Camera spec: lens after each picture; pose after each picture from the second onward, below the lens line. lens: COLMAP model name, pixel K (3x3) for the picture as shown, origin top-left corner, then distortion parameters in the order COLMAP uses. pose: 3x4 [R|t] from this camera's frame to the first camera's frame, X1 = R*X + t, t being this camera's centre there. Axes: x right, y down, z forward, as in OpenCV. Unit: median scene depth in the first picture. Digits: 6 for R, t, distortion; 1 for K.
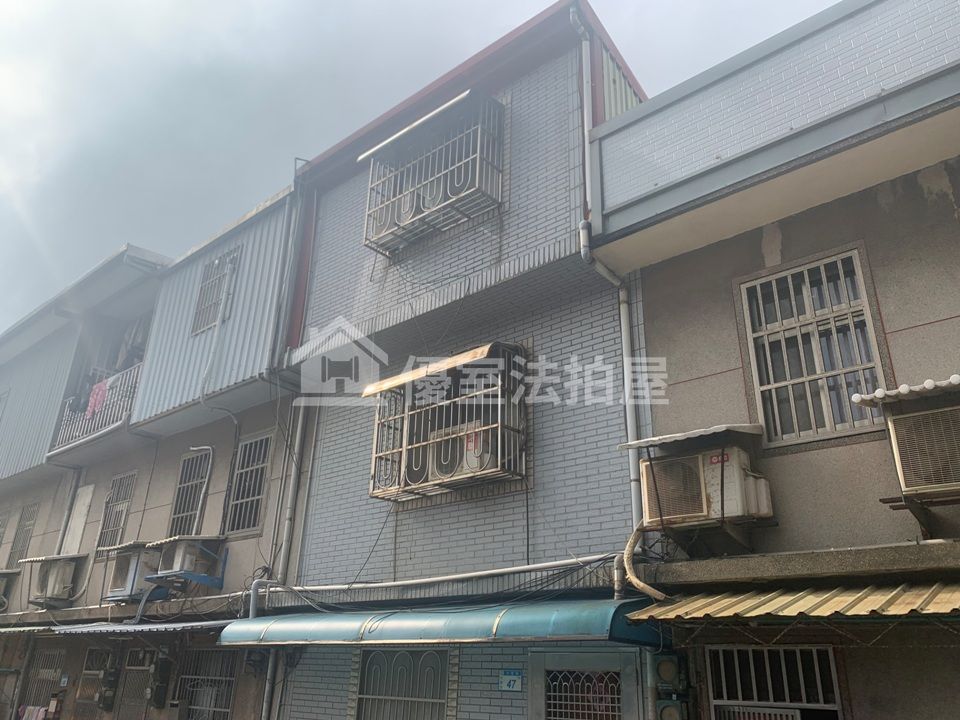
lens RADIAL K [[737.1, 0, 460.7], [0, 737.1, 352.6], [0, 0, 1]] dist [0.035336, -0.055078]
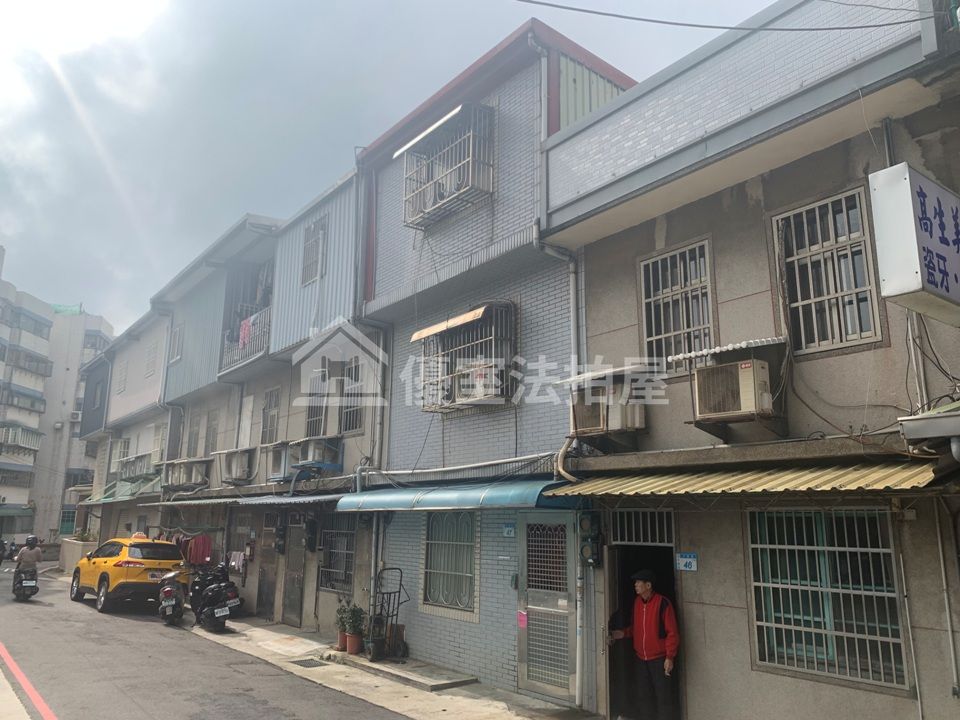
lens RADIAL K [[737.1, 0, 460.7], [0, 737.1, 352.6], [0, 0, 1]] dist [0.035336, -0.055078]
pose [[0.977438, -0.066939, -0.200336, 0.273069], [0.102820, 0.979284, 0.174447, -0.176375], [0.184509, -0.191110, 0.964071, -0.379905]]
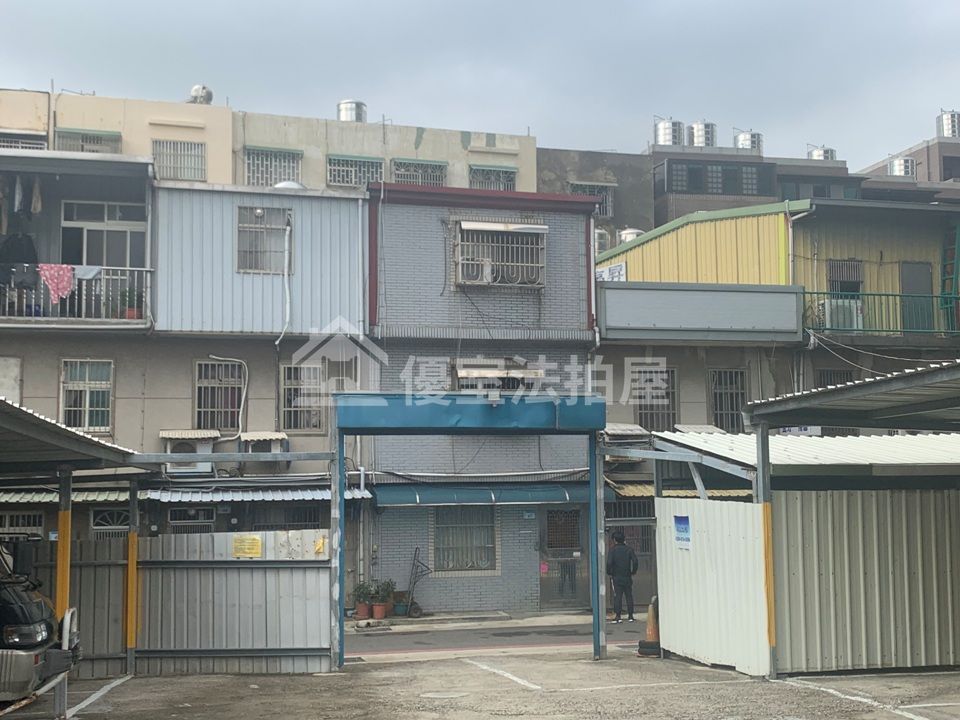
lens RADIAL K [[1142.6, 0, 435.4], [0, 1142.6, 361.0], [0, 0, 1]] dist [0.153768, 0.000833]
pose [[0.587291, 0.036916, 0.808534, -2.820265], [-0.302308, 0.936667, 0.176820, -0.526494], [-0.750799, -0.348271, 0.561255, -0.608285]]
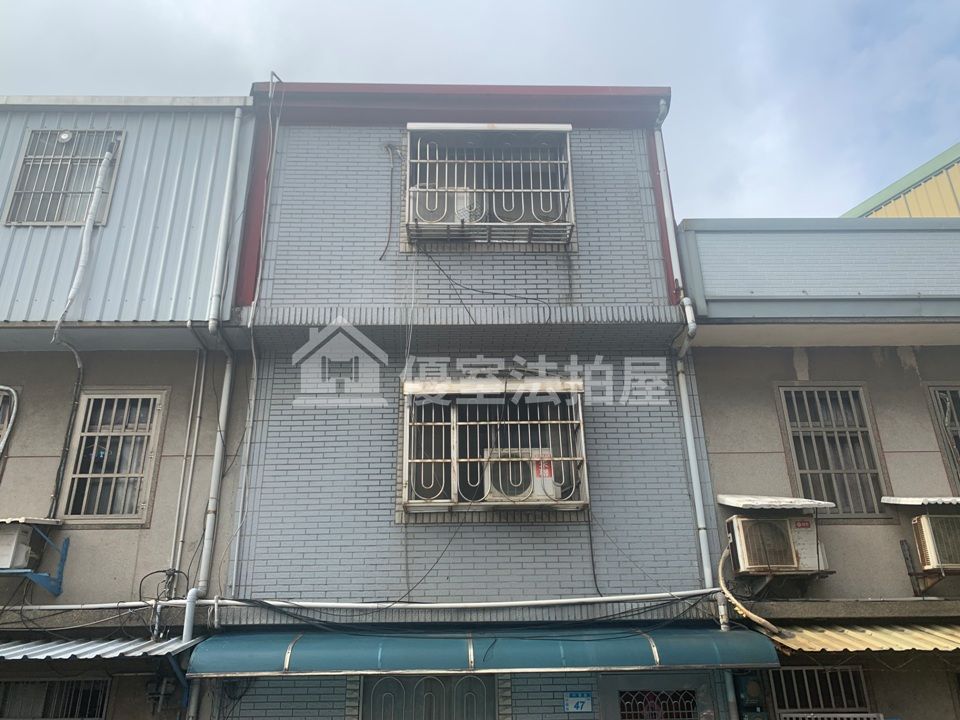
lens RADIAL K [[737.1, 0, 460.7], [0, 737.1, 352.6], [0, 0, 1]] dist [0.035336, -0.055078]
pose [[0.736435, 0.228491, 0.636754, -0.767340], [-0.241045, 0.968086, -0.068607, 0.064741], [-0.632109, -0.102962, 0.768009, 0.311336]]
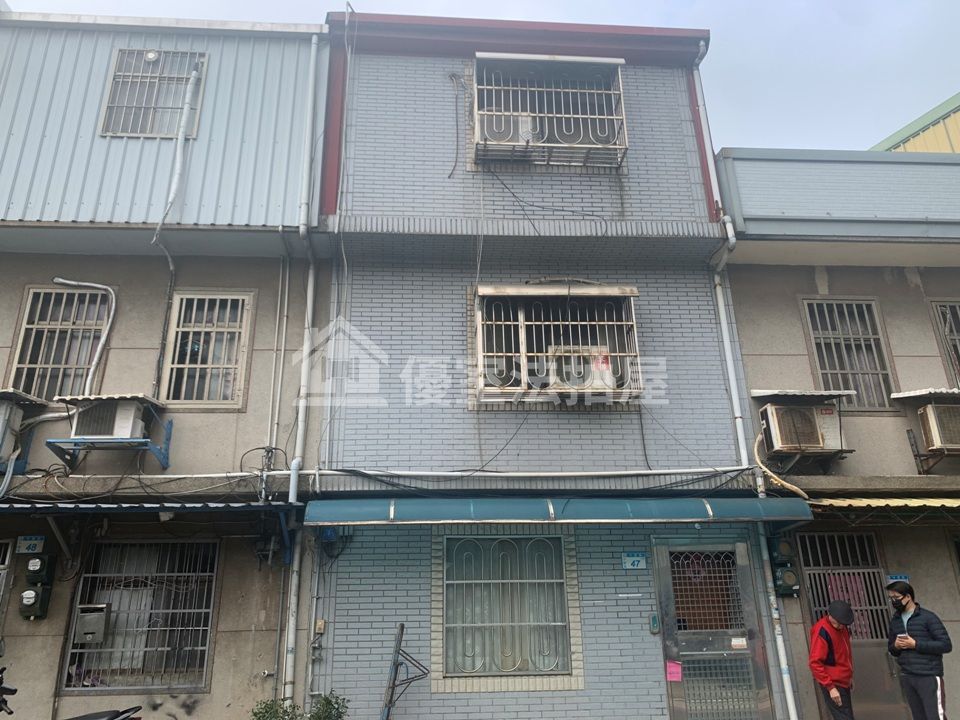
lens RADIAL K [[737.1, 0, 460.7], [0, 737.1, 352.6], [0, 0, 1]] dist [0.035336, -0.055078]
pose [[0.701891, 0.221276, 0.677042, -0.933407], [-0.252697, 0.966051, -0.053761, 0.226770], [-0.665953, -0.133352, 0.733978, 0.311929]]
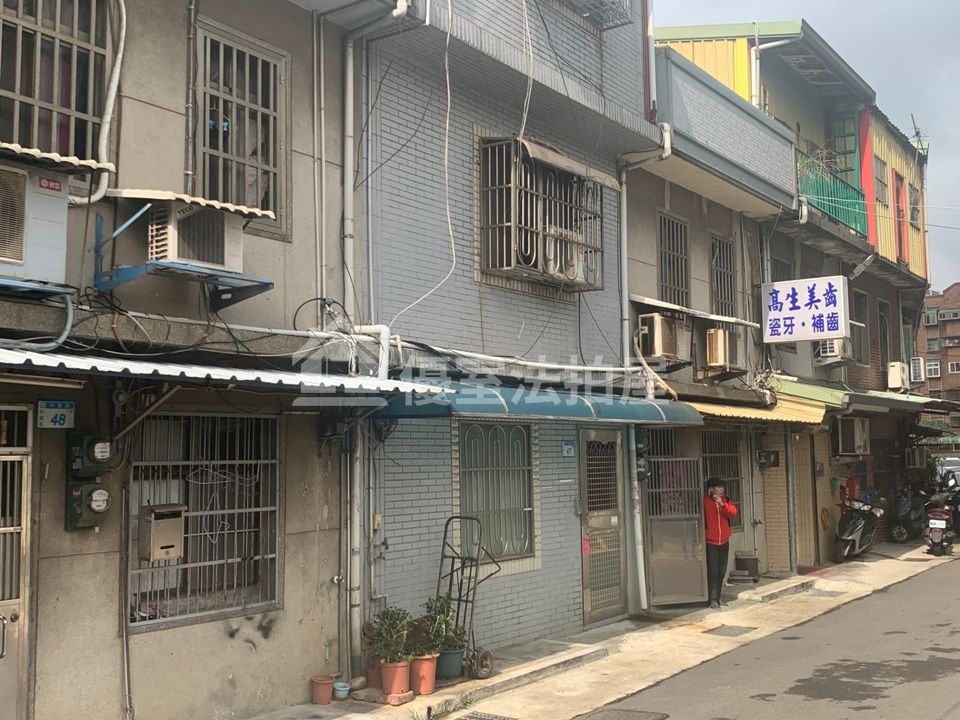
lens RADIAL K [[1045.0, 0, 459.2], [0, 1045.0, 351.5], [0, 0, 1]] dist [0.173507, -0.524691]
pose [[-0.097868, 0.067750, 0.992891, -1.538553], [-0.395498, 0.912866, -0.101274, 0.494436], [-0.913238, -0.402598, -0.062545, 1.222429]]
